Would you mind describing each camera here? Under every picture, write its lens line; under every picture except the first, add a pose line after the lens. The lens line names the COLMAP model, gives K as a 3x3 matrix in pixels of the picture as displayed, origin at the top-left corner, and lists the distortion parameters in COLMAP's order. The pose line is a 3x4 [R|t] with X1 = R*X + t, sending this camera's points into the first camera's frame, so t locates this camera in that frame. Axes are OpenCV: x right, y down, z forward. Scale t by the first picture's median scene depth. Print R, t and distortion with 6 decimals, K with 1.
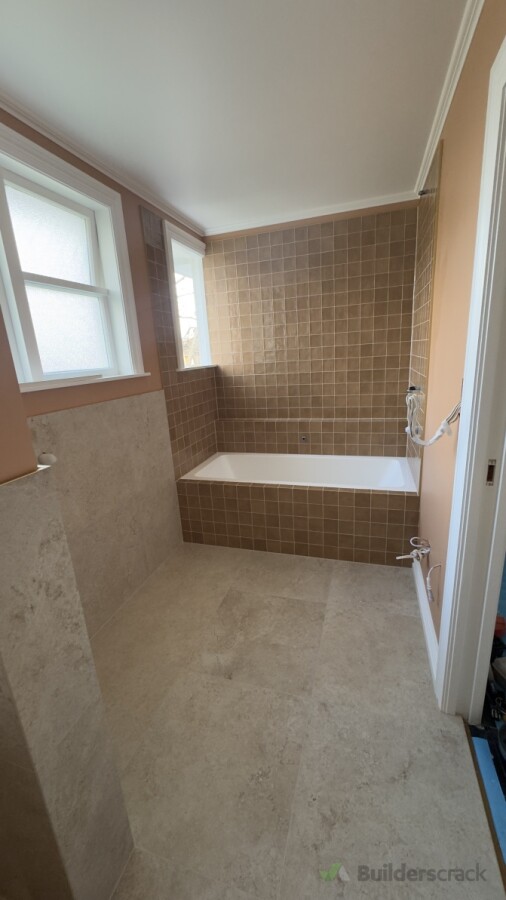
lens RADIAL K [[358.6, 0, 251.1], [0, 358.6, 448.8], [0, 0, 1]] dist [-0.005834, 0.000663]
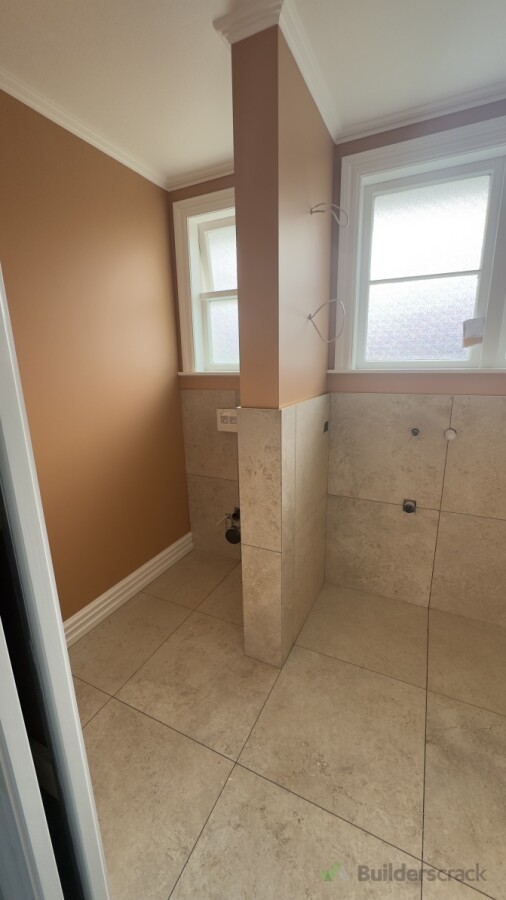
lens RADIAL K [[358.6, 0, 255.5], [0, 358.6, 448.1], [0, 0, 1]] dist [-0.005834, 0.000663]
pose [[-0.141666, 0.304378, -0.941958, 0.600638], [-0.230411, 0.915281, 0.330411, -0.169023], [0.962726, 0.263846, -0.059532, 0.516356]]
